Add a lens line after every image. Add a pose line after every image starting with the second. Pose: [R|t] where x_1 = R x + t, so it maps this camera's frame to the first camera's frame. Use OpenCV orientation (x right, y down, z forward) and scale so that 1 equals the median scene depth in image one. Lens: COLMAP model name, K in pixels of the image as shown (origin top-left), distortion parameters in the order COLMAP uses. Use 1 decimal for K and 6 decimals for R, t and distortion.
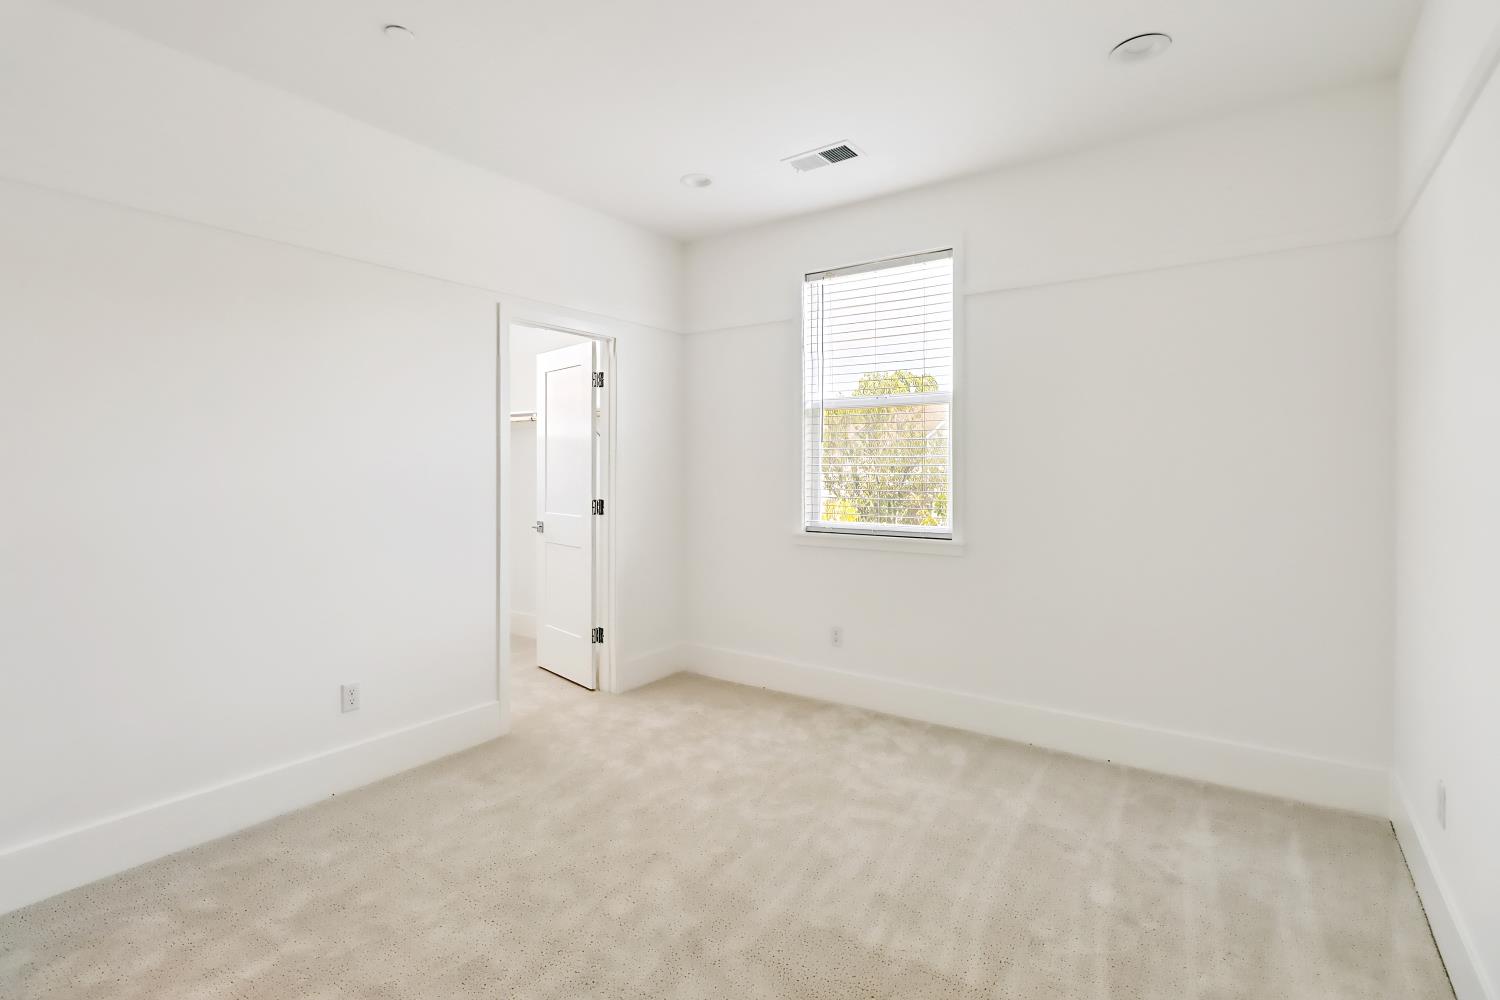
lens RADIAL K [[728.0, 0, 750.0], [0, 728.0, 462.6], [0, 0, 1]] dist [0.000533, 0.000018]
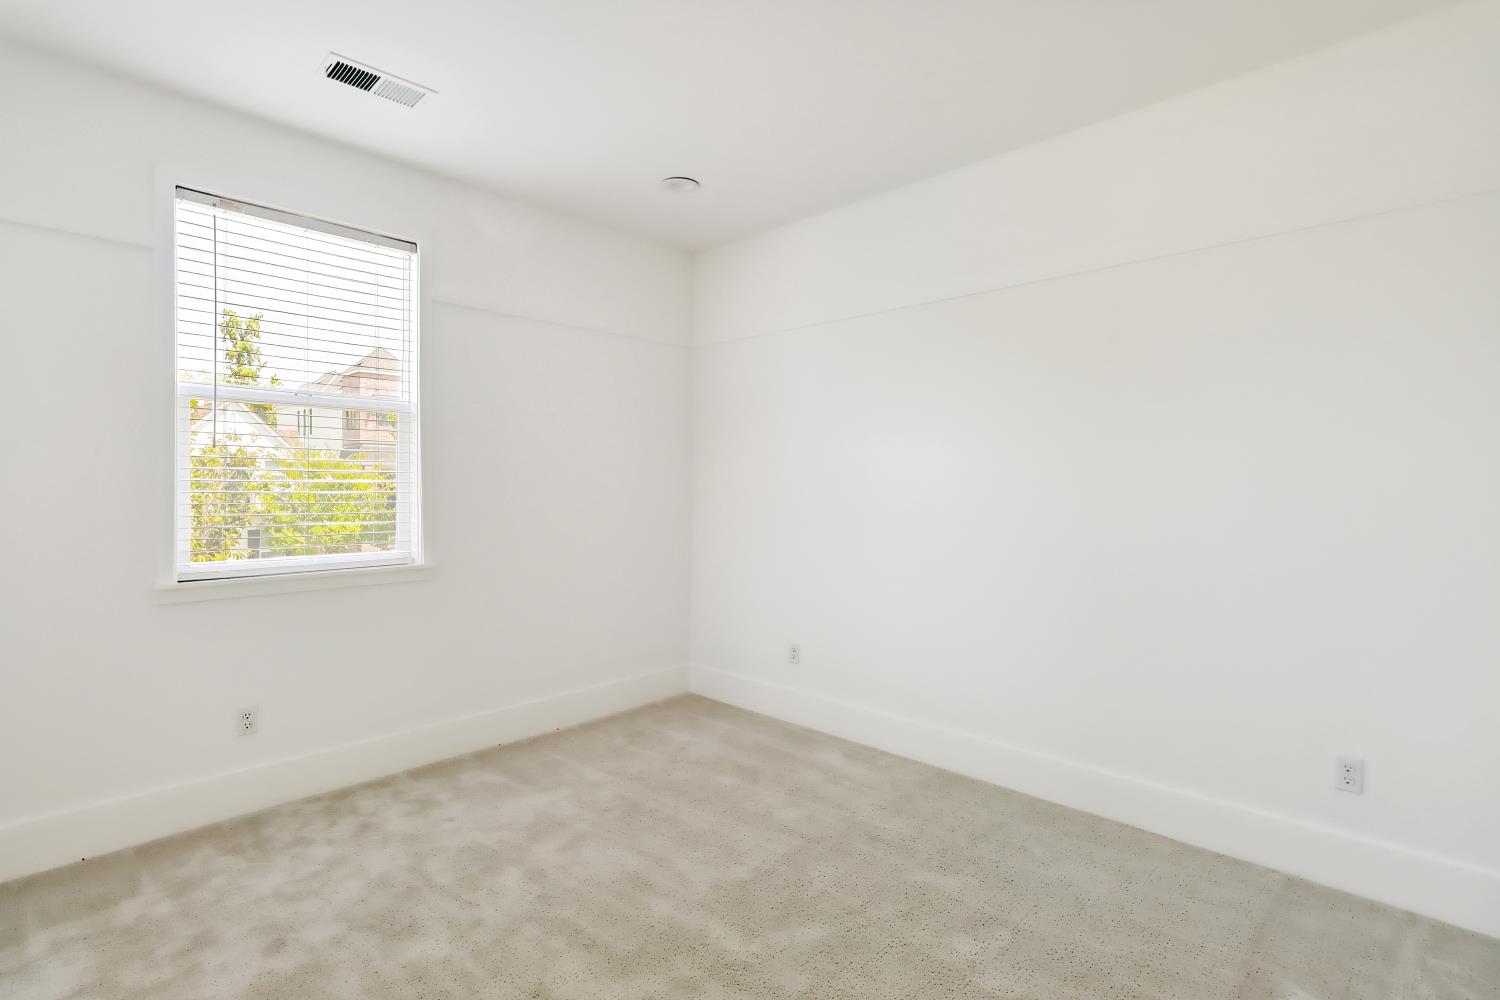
lens RADIAL K [[727.1, 0, 752.8], [0, 727.1, 496.8], [0, 0, 1]] dist [0.001236, 0.000827]
pose [[0.142827, -0.015471, 0.989627, -0.594788], [-0.009264, 0.999813, 0.016967, 0.002416], [-0.989704, -0.011591, 0.142657, 0.475449]]
